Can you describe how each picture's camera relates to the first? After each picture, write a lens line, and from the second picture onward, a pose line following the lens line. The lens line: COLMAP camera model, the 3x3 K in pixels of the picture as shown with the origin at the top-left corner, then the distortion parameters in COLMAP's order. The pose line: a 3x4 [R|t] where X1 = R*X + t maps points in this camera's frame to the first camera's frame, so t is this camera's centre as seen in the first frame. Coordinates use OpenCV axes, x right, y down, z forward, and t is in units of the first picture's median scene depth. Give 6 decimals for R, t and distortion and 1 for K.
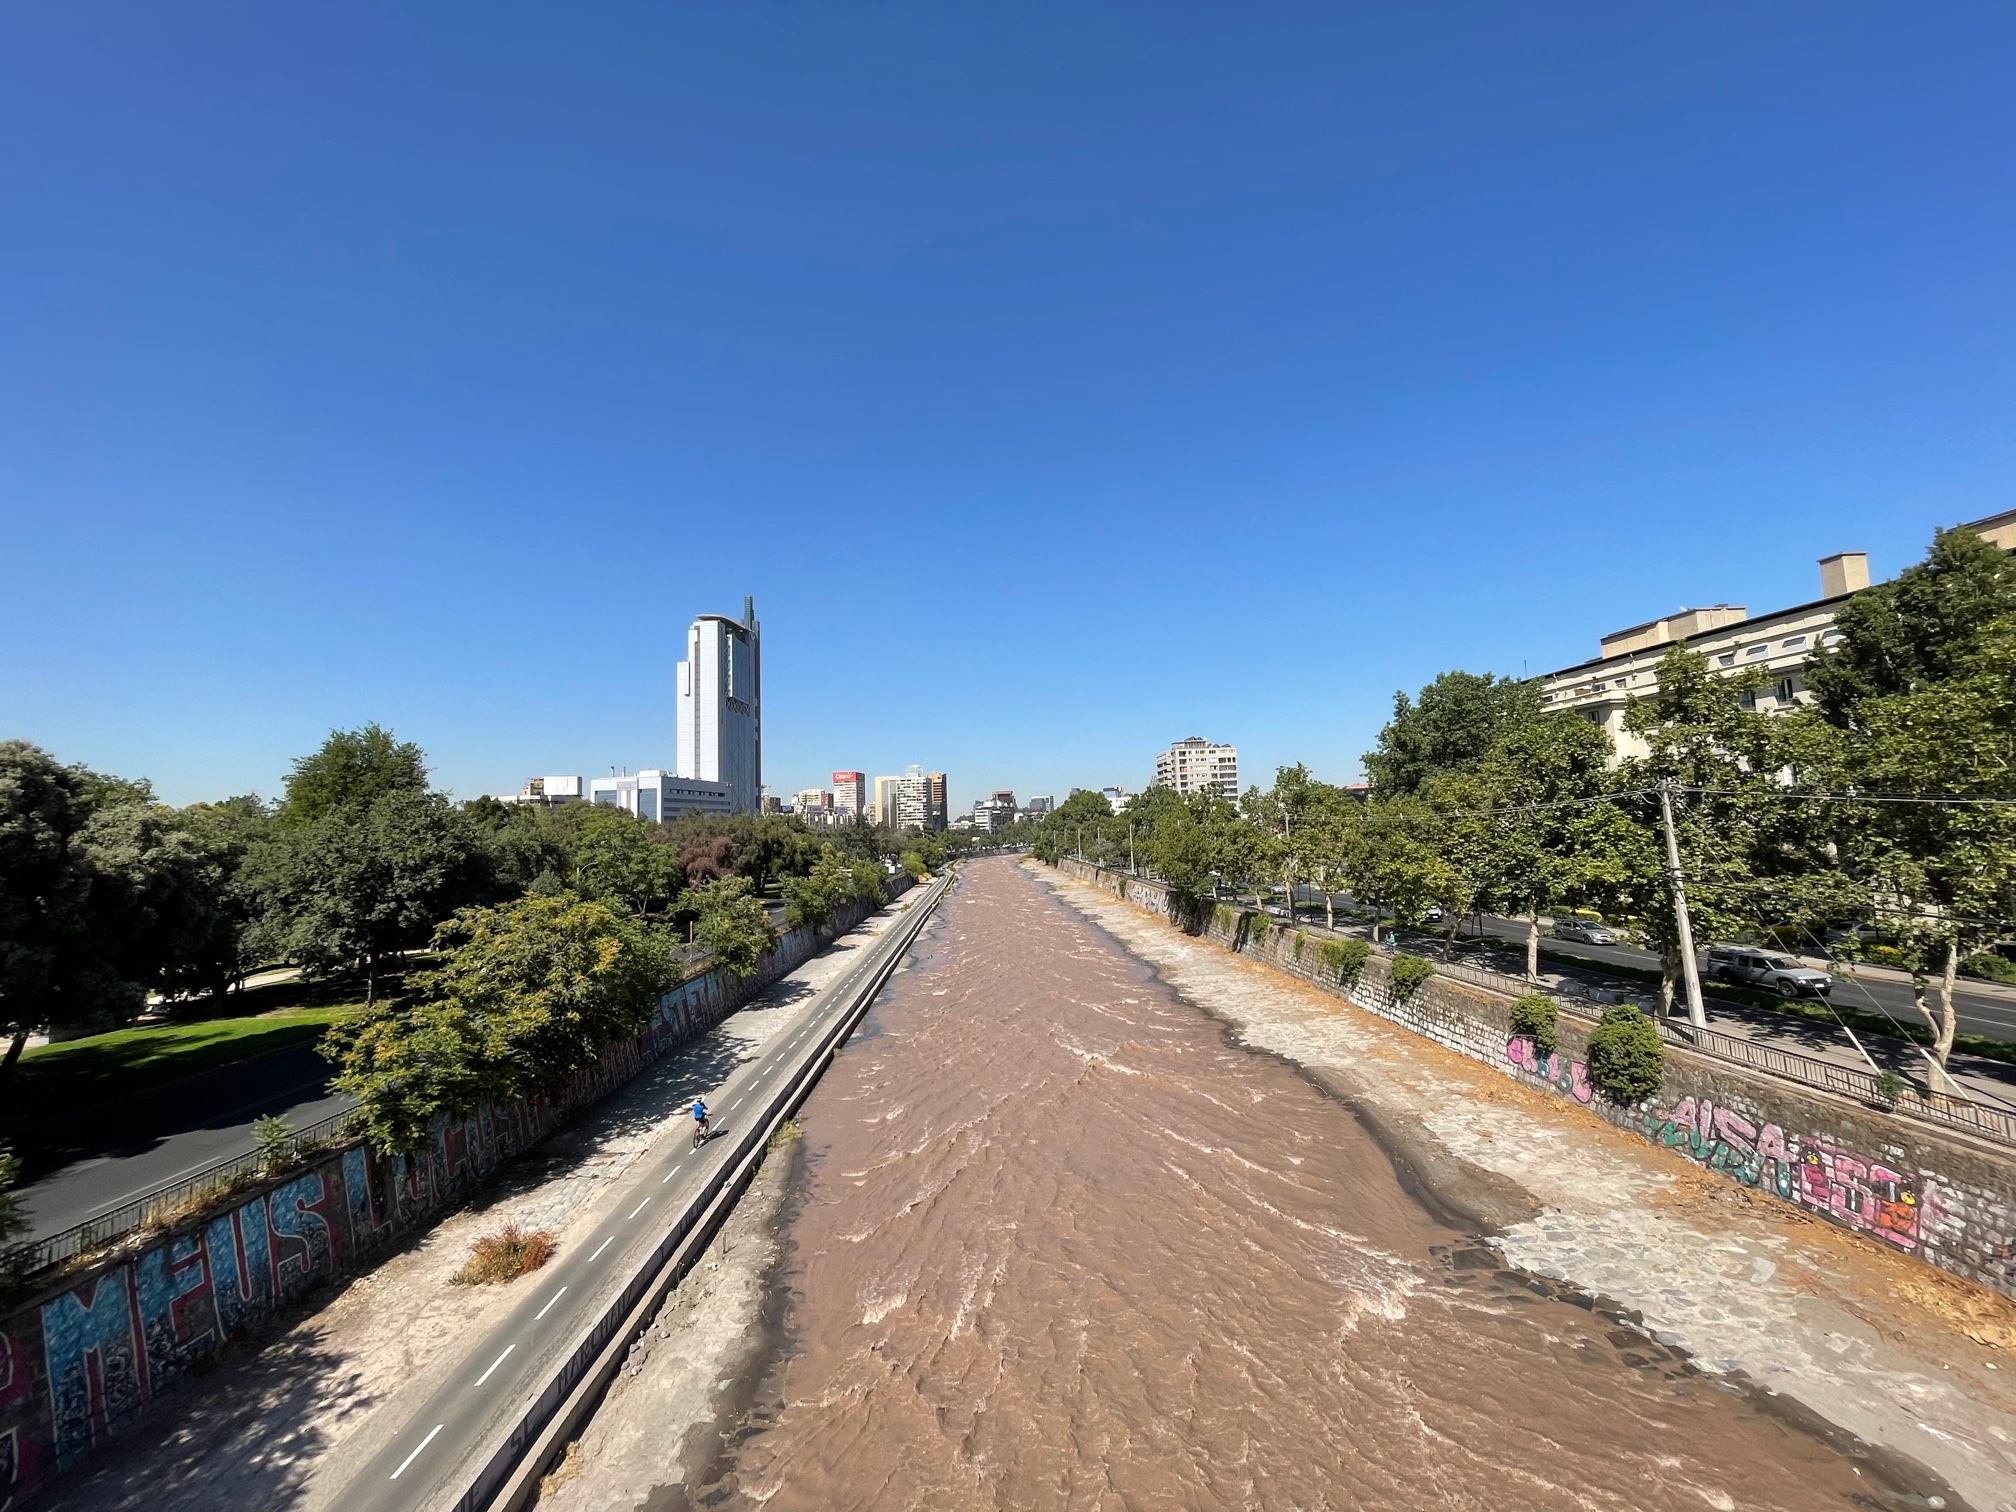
lens RADIAL K [[820.6, 0, 1008.6], [0, 820.6, 743.7], [0, 0, 1]] dist [0.001227, 0.000299]
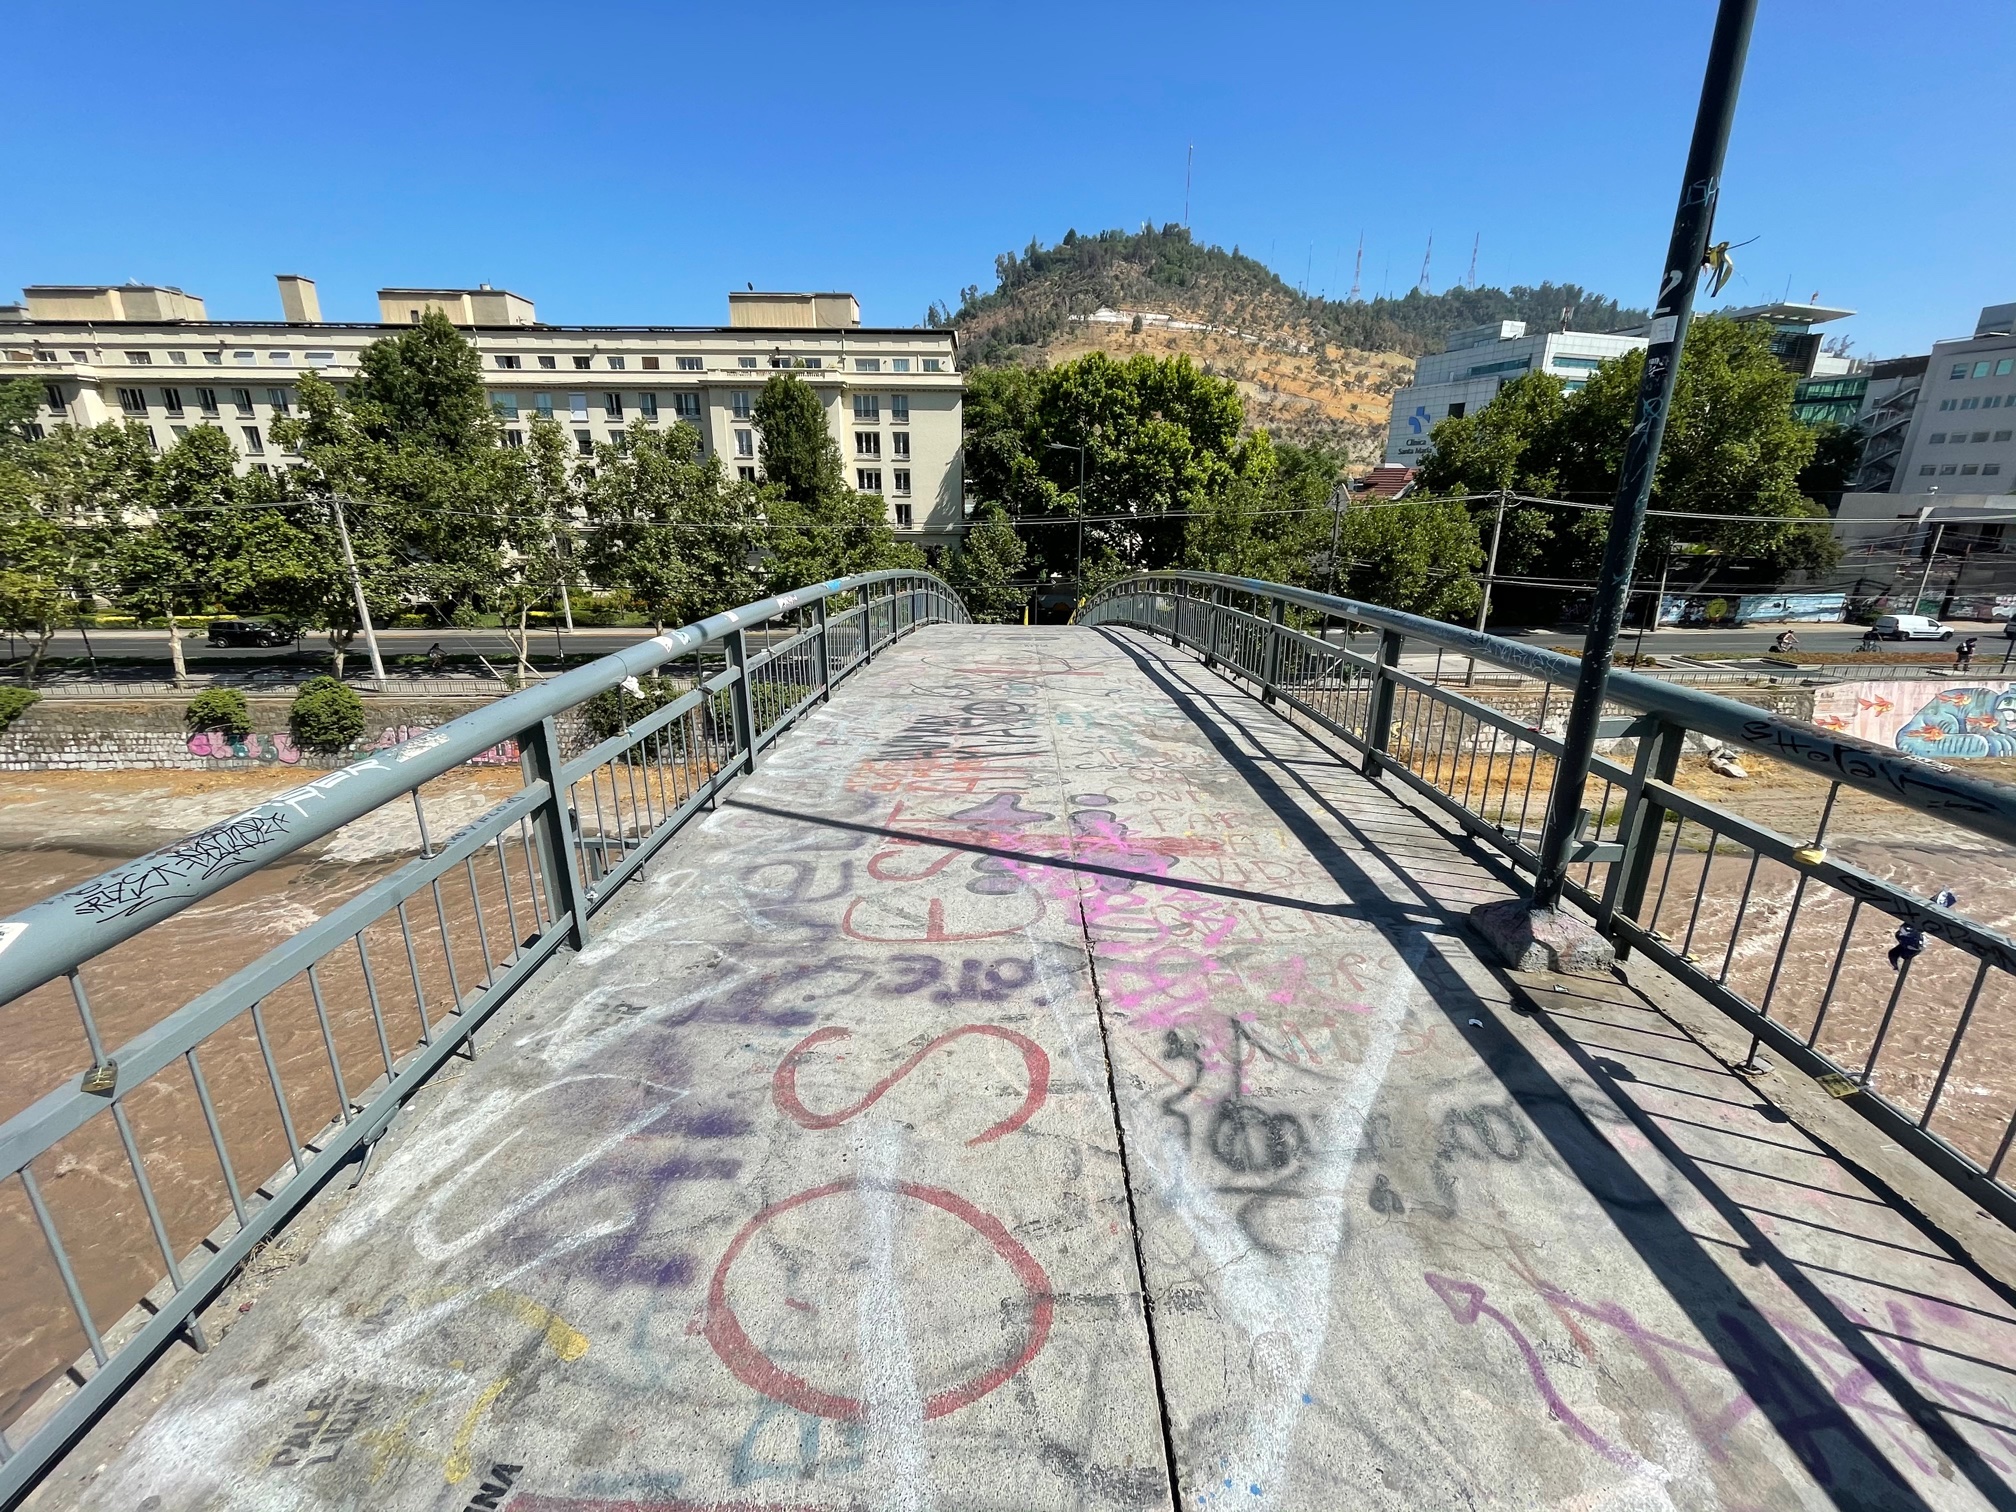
lens RADIAL K [[820.6, 0, 1005.0], [0, 820.6, 748.6], [0, 0, 1]] dist [0.001227, 0.000299]
pose [[0.010127, -0.263141, 0.964704, -0.379533], [-0.107151, 0.958913, 0.262686, -0.015686], [-0.994191, -0.106029, -0.018485, -0.024933]]
